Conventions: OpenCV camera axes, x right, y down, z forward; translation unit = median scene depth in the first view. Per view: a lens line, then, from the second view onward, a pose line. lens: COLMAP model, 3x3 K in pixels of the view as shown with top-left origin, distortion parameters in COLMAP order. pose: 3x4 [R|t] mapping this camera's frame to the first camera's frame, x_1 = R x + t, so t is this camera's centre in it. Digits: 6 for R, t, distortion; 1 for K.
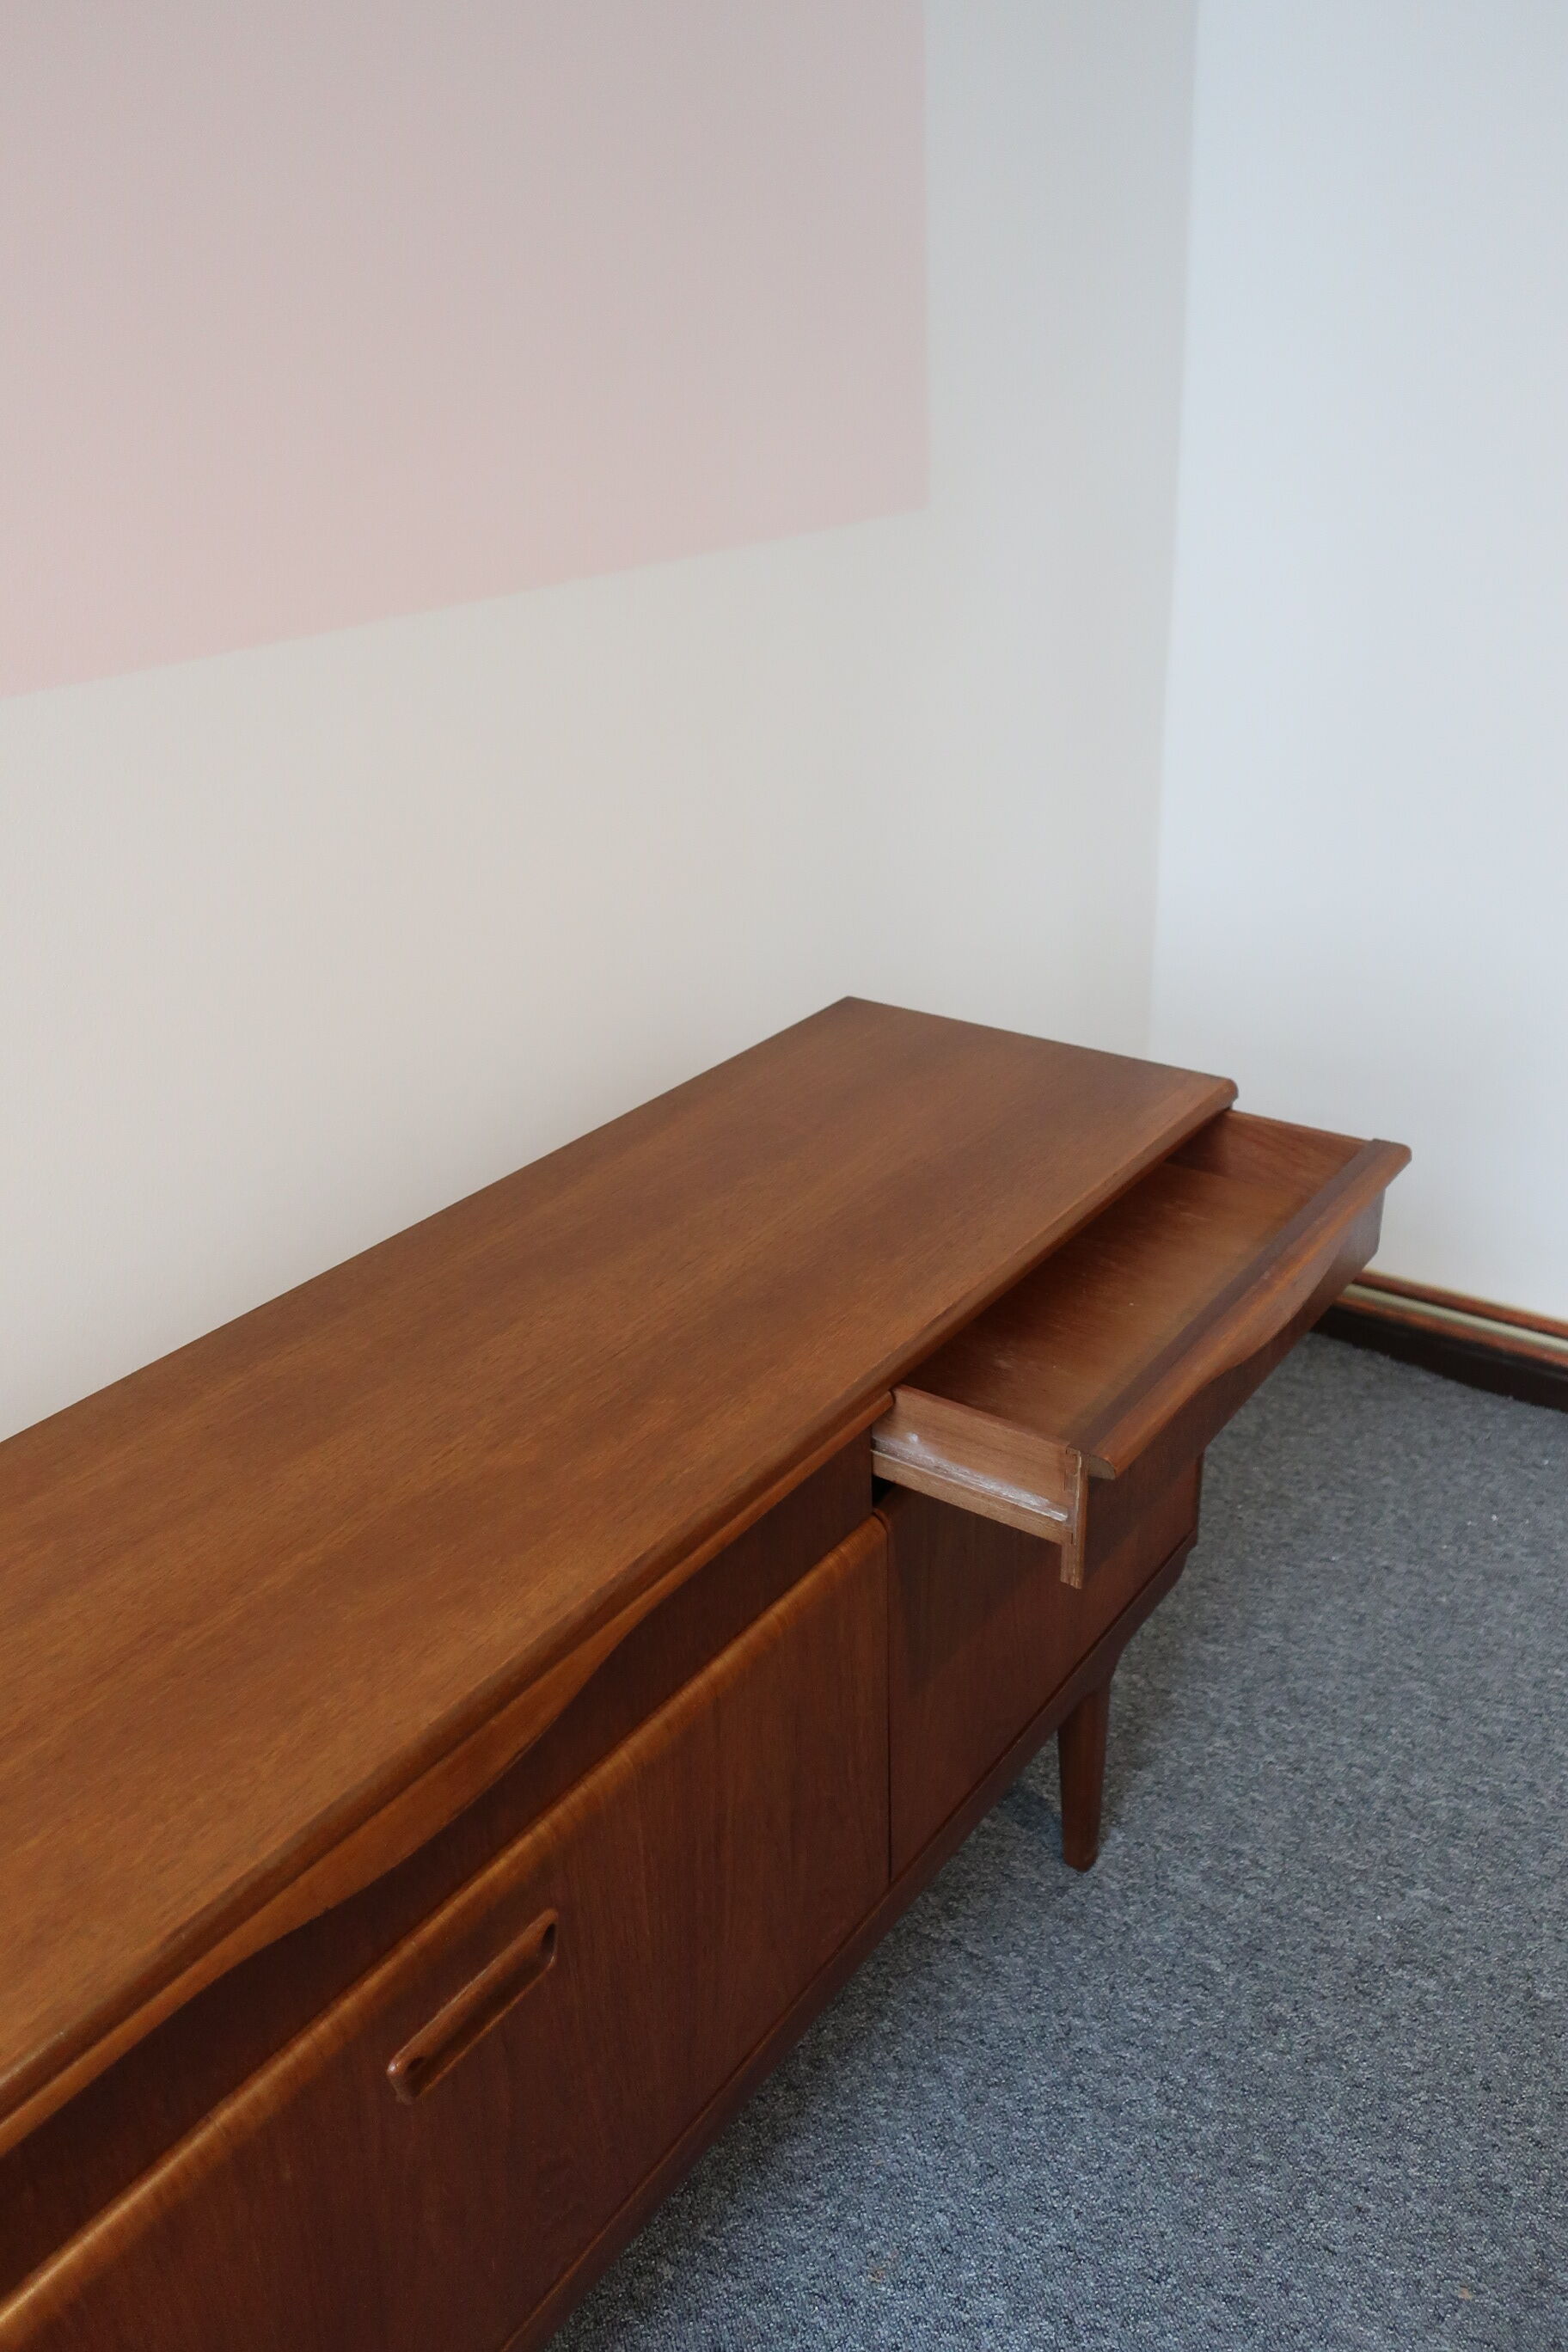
lens RADIAL K [[1859.5, 0, 784.0], [0, 1859.5, 1176.0], [0, 0, 1]] dist [-0.002269, -0.001989]
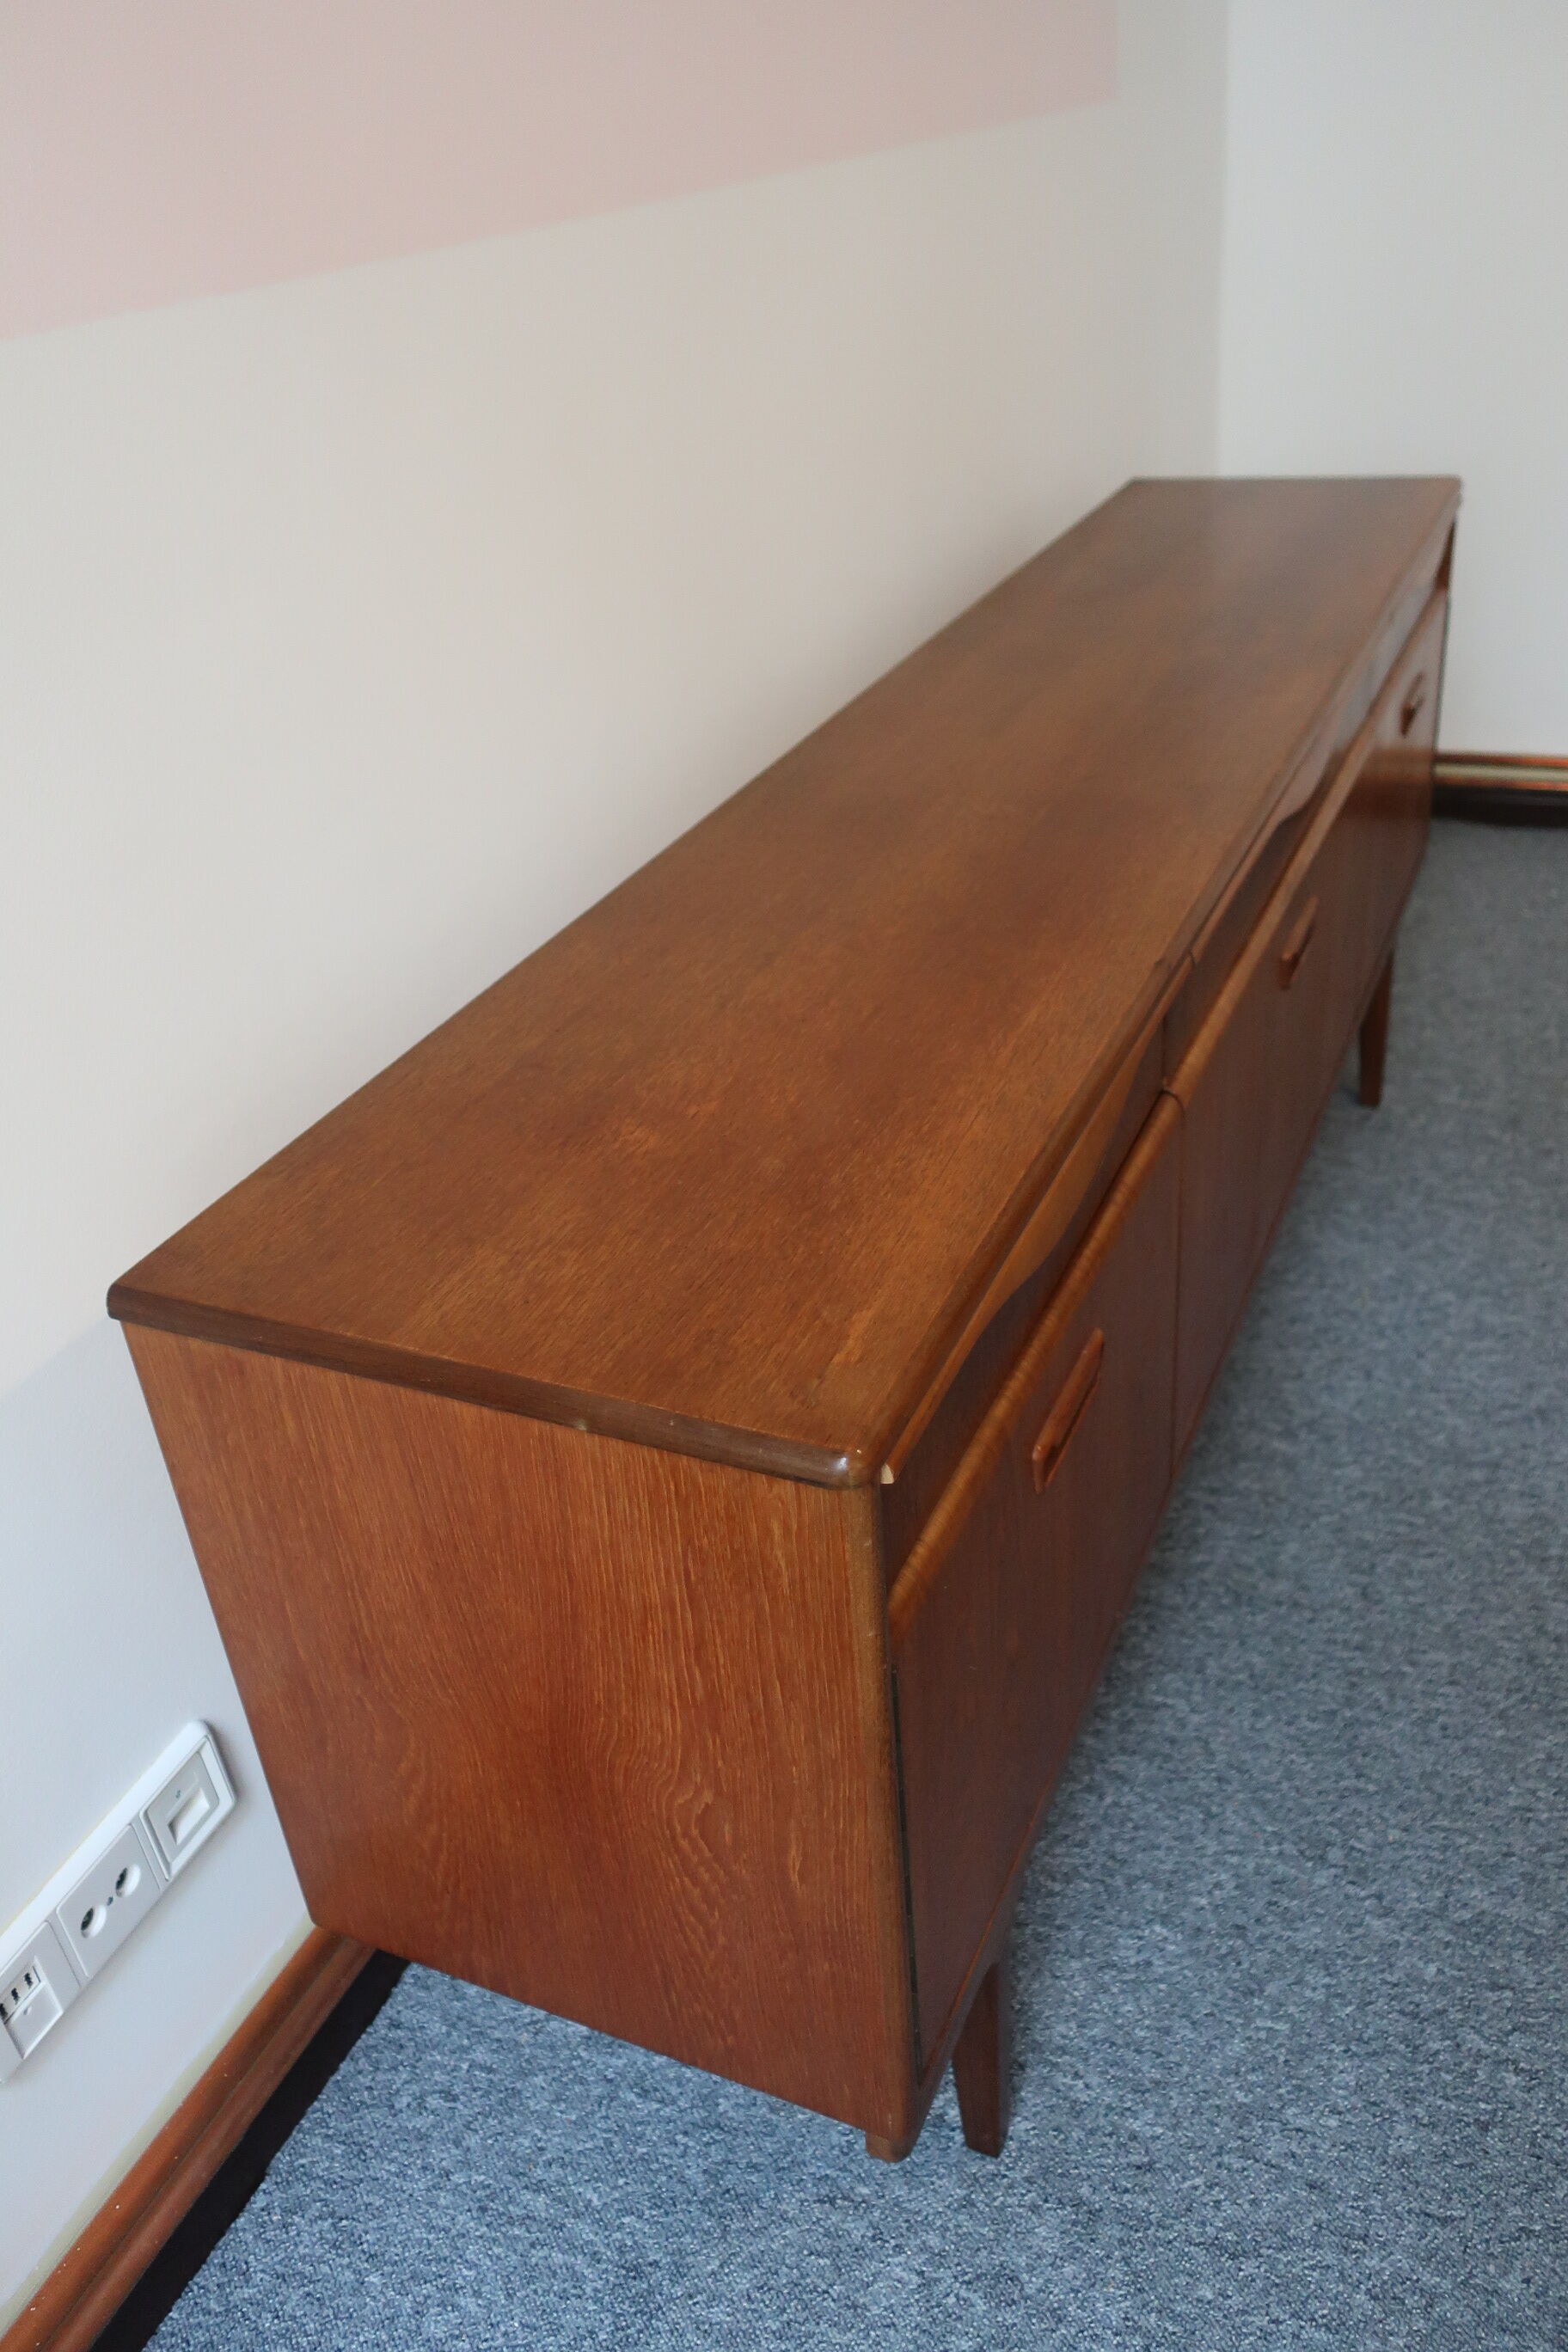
lens RADIAL K [[1859.5, 0, 784.0], [0, 1859.5, 1176.0], [0, 0, 1]] dist [-0.002269, -0.001989]
pose [[0.977970, -0.152972, 0.142037, -0.499543], [0.141095, 0.985870, 0.090291, 0.251424], [-0.153842, -0.068261, 0.985735, -0.314457]]
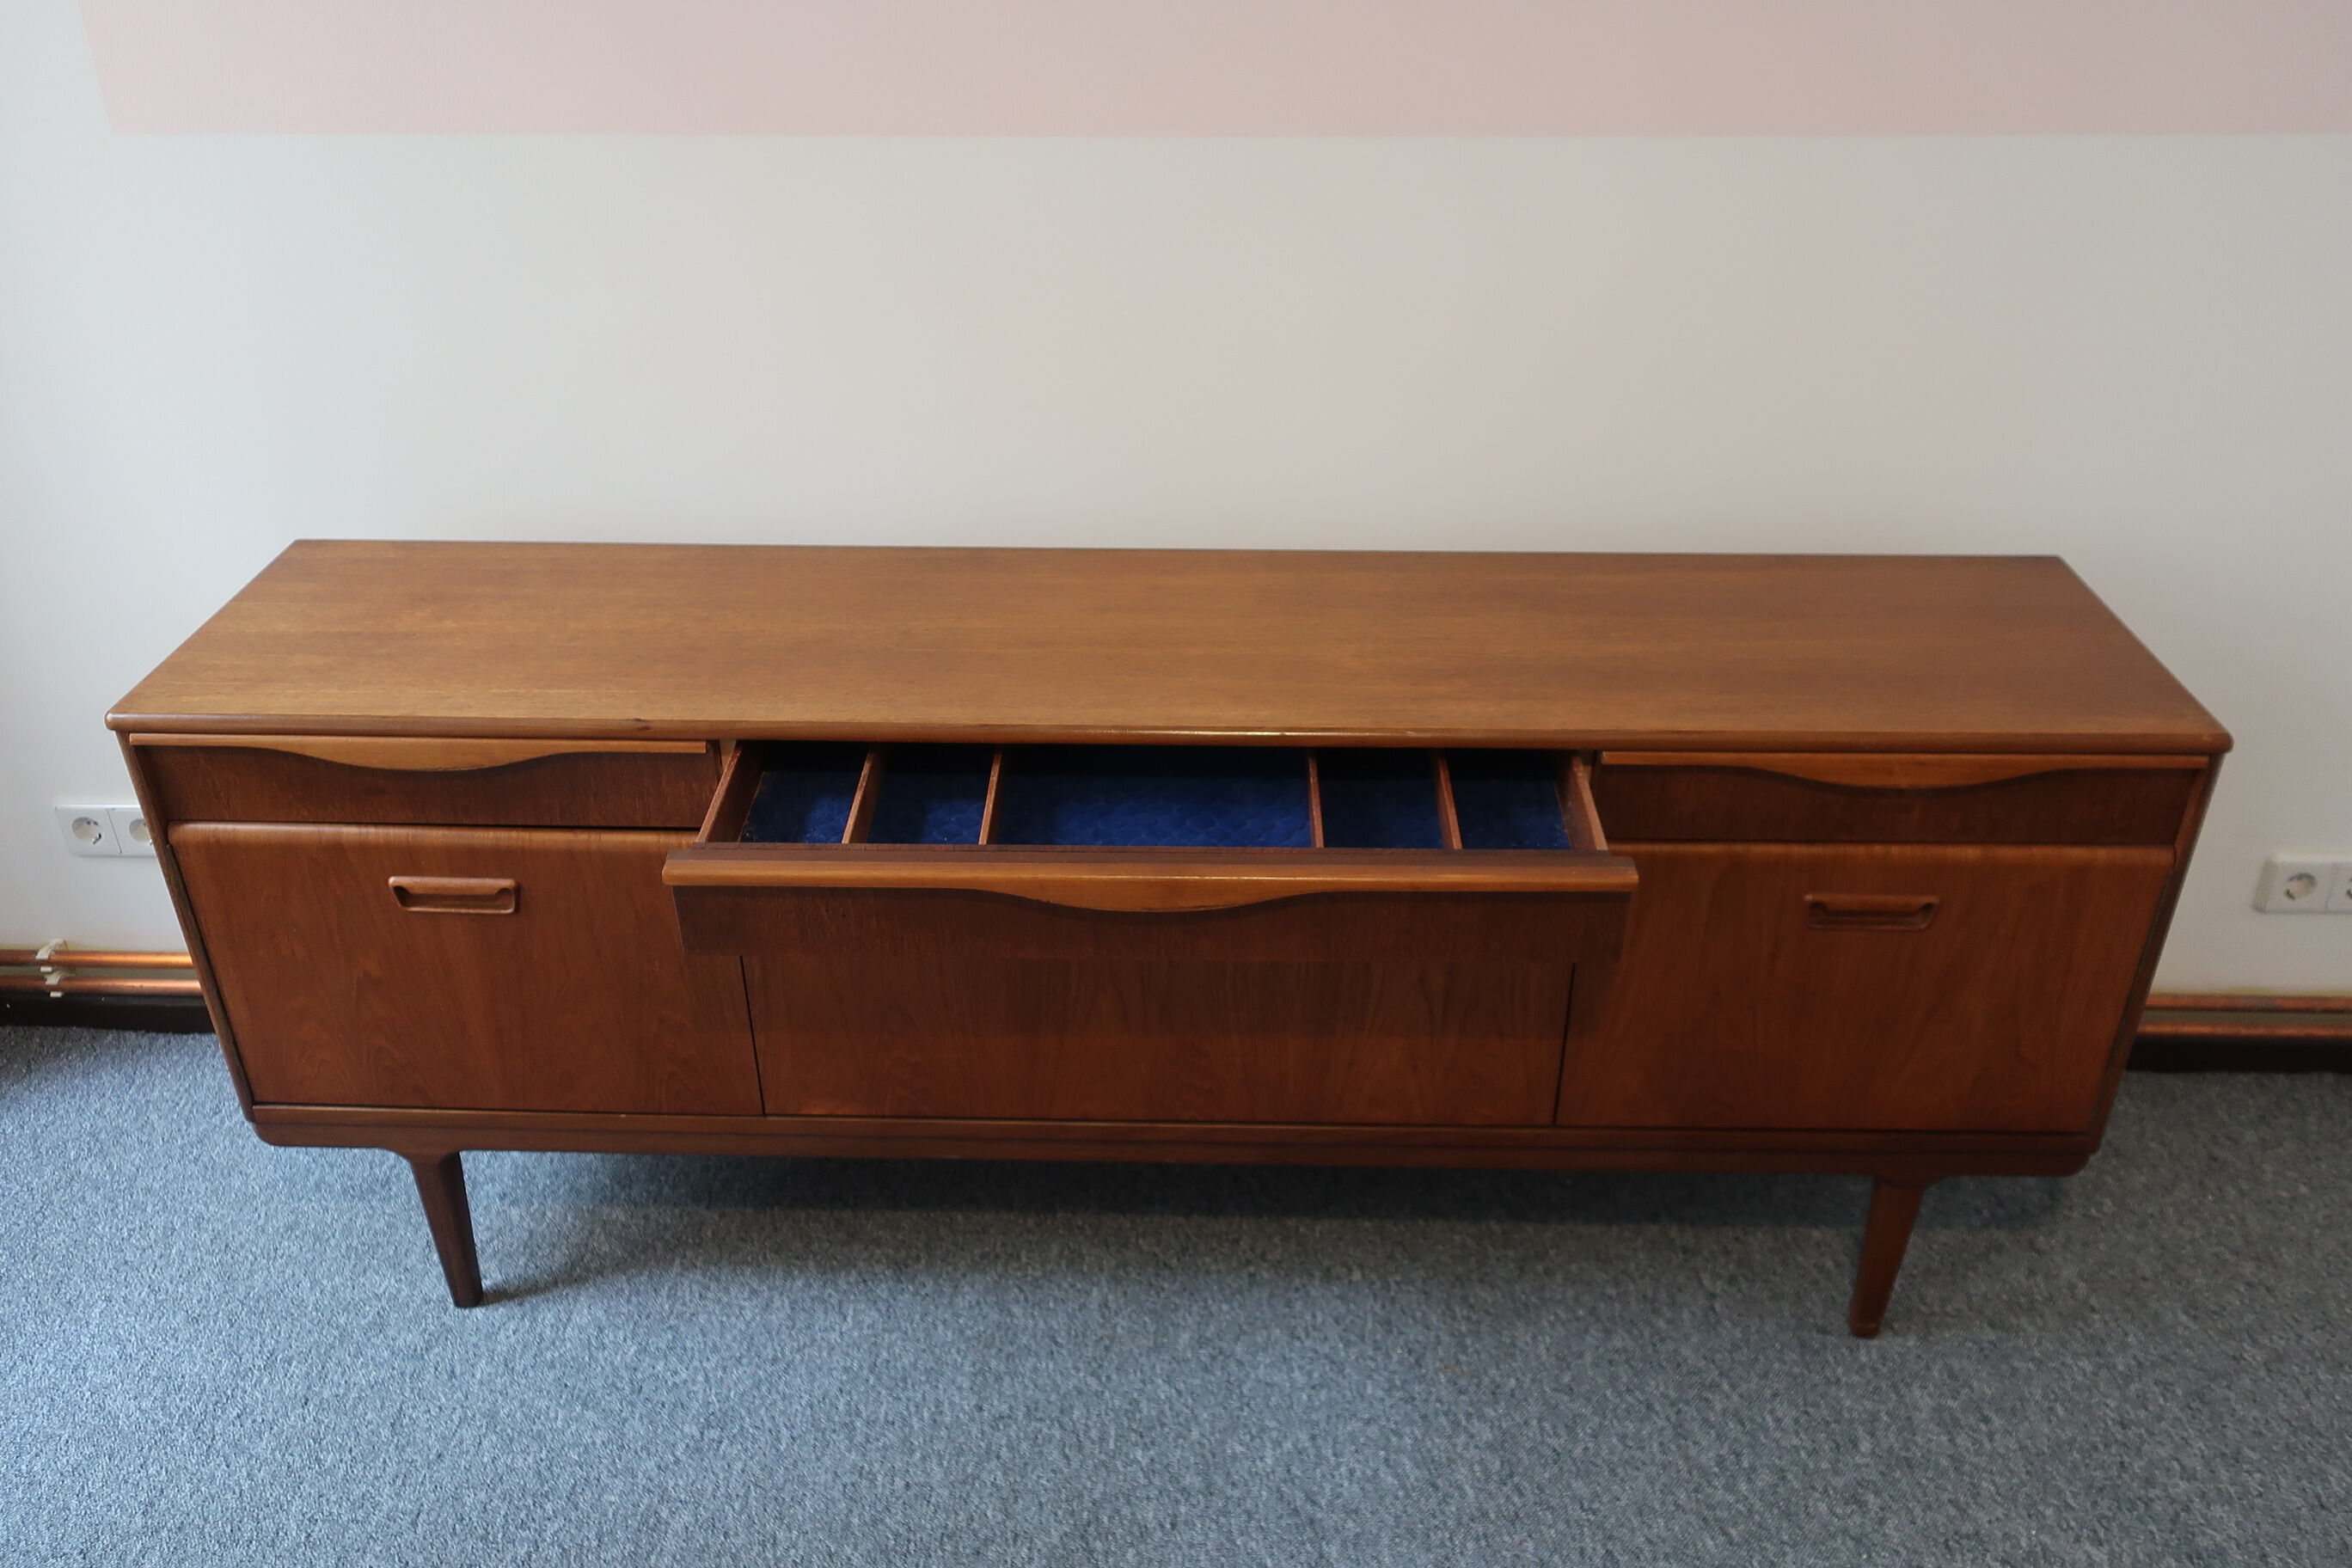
lens RADIAL K [[1859.5, 0, 1171.0], [0, 1859.5, 786.8], [0, 0, 1]] dist [-0.002269, -0.001989]
pose [[0.560960, 0.439676, -0.701433, 0.609827], [-0.366128, 0.891697, 0.266133, -0.079847], [0.742478, 0.107524, 0.661184, -0.105715]]
